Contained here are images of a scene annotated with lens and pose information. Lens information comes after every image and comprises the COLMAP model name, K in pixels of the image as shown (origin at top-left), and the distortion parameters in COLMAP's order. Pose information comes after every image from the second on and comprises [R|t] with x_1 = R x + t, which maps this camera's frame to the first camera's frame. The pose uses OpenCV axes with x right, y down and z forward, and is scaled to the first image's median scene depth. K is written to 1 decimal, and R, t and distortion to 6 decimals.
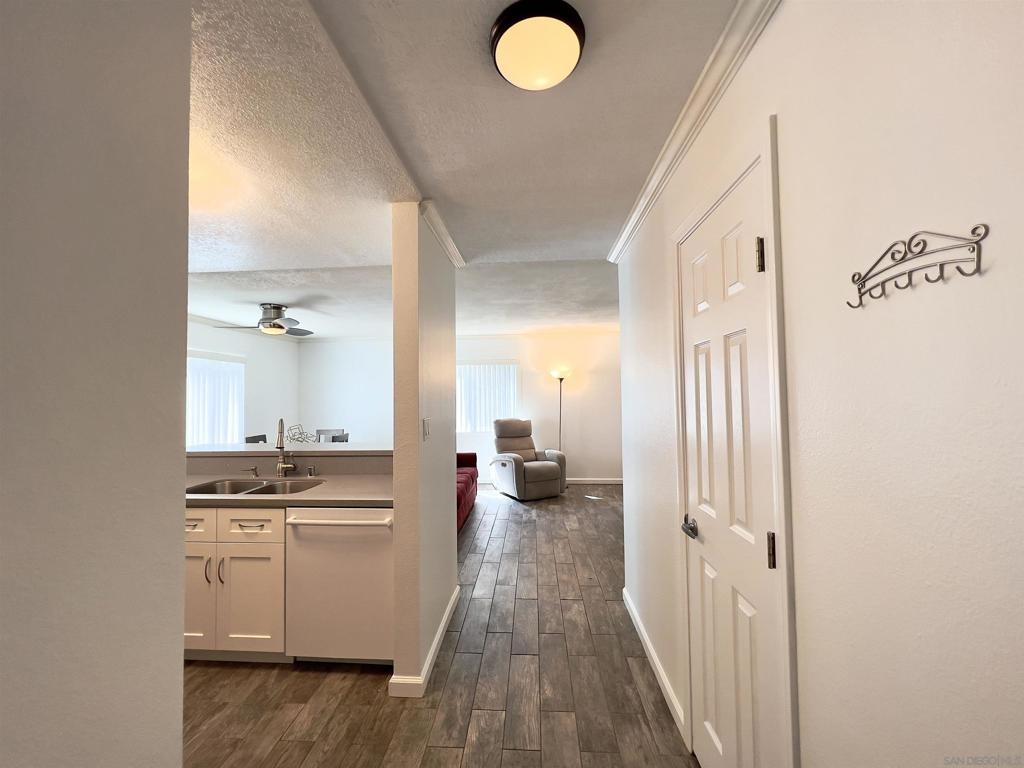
lens RADIAL K [[408.7, 0, 507.7], [0, 408.7, 381.6], [0, 0, 1]] dist [0.000393, -0.000281]
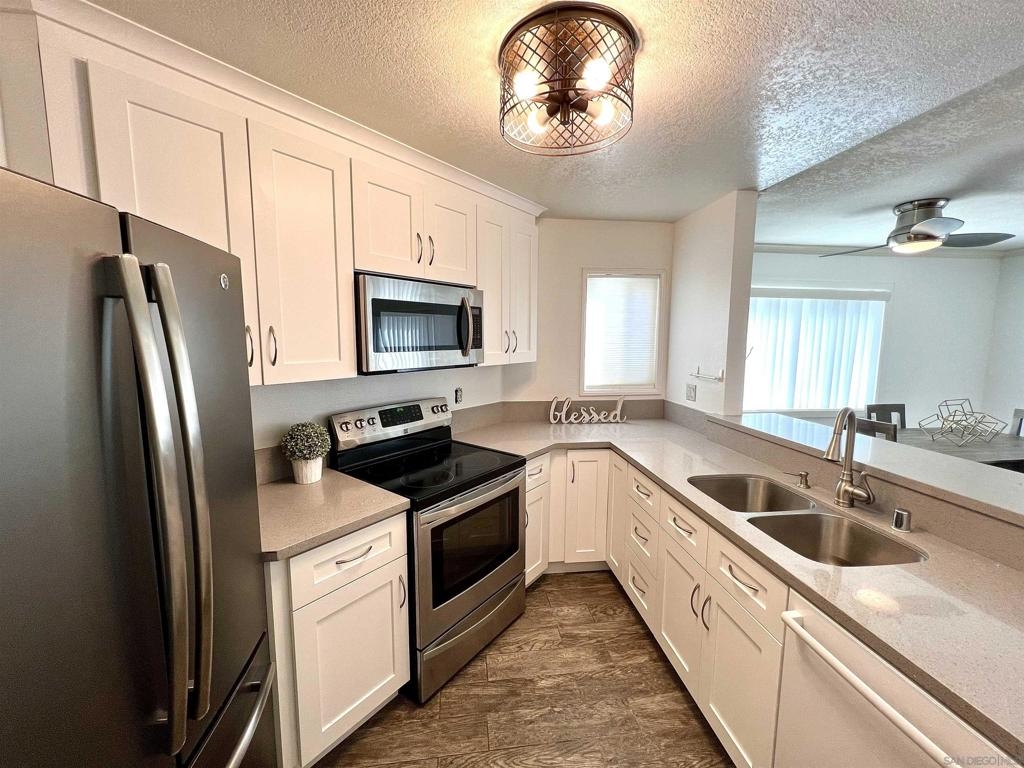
lens RADIAL K [[408.7, 0, 509.8], [0, 408.7, 380.5], [0, 0, 1]] dist [0.000393, -0.000281]
pose [[0.185419, 0.124149, -0.974785, -0.097129], [0.022845, 0.991174, 0.130582, -0.028575], [0.982394, -0.046481, 0.180947, 0.436957]]
